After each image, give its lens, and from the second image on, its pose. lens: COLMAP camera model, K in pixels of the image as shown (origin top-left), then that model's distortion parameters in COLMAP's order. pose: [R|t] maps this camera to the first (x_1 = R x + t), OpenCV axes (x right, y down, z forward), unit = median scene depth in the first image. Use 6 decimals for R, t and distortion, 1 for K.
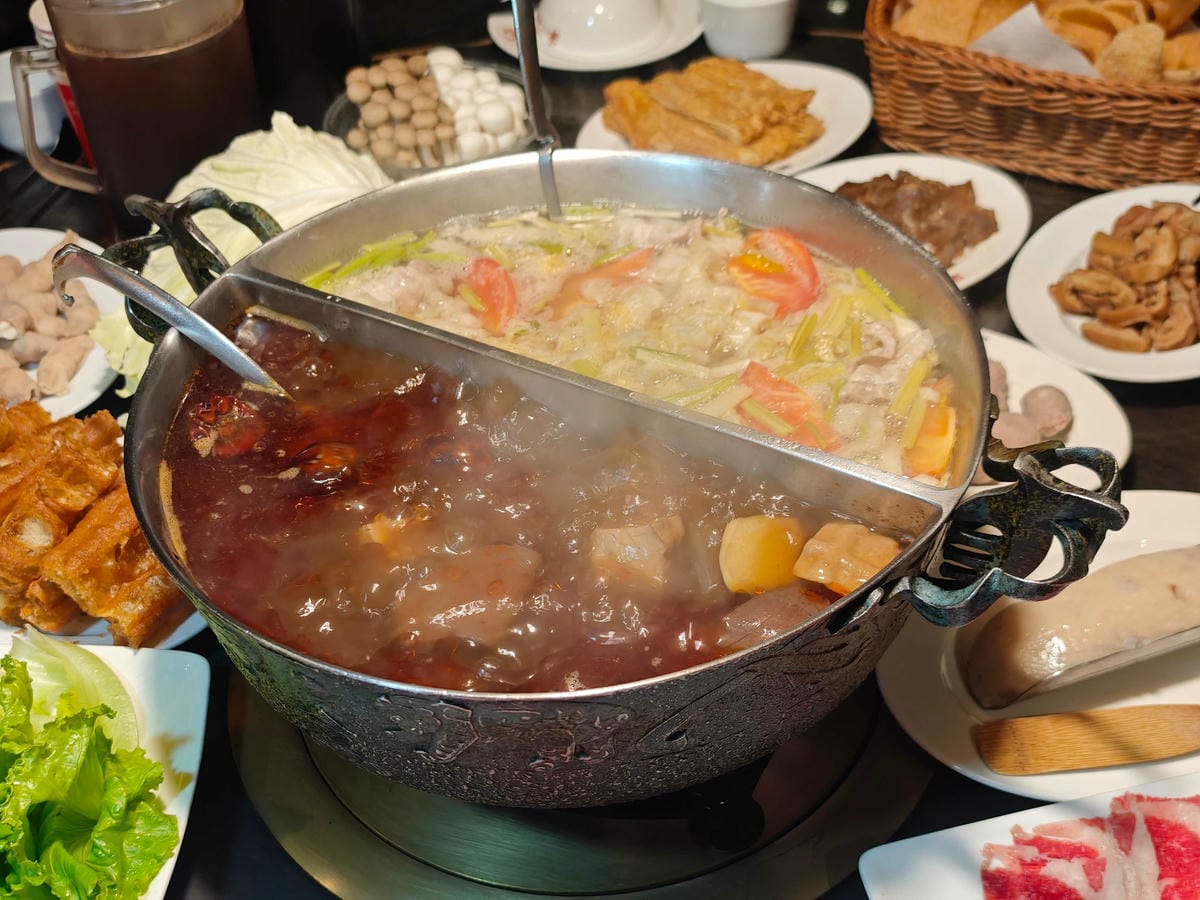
lens RADIAL K [[1592.0, 0, 600.0], [0, 1592.0, 450.0], [0, 0, 1]] dist [0.034781, -0.042950]
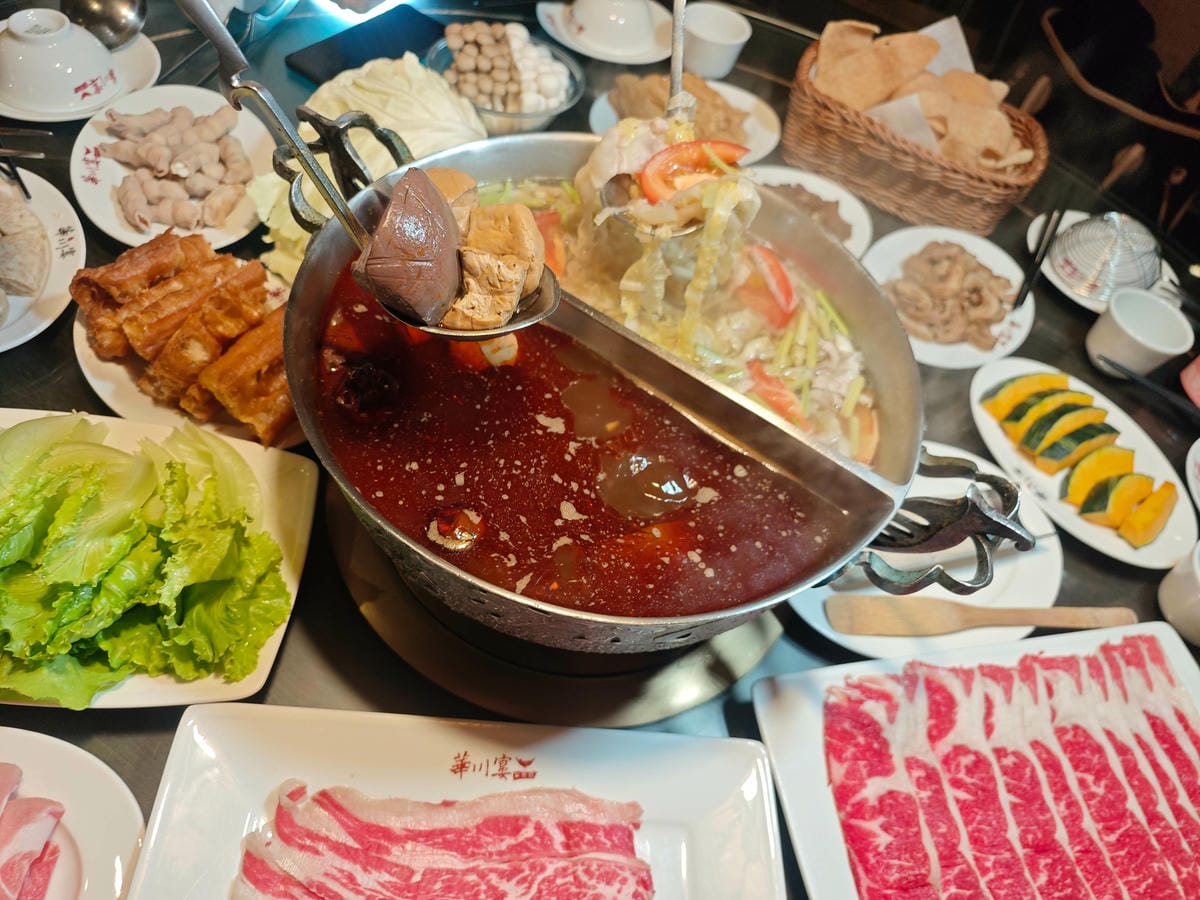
lens RADIAL K [[817.8, 0, 600.0], [0, 817.8, 450.0], [0, 0, 1]] dist [0.002997, 0.004267]
pose [[0.971909, 0.163888, 0.168919, -0.122826], [-0.198794, 0.955847, 0.216422, -0.082847], [-0.125991, -0.243923, 0.961576, 0.265019]]
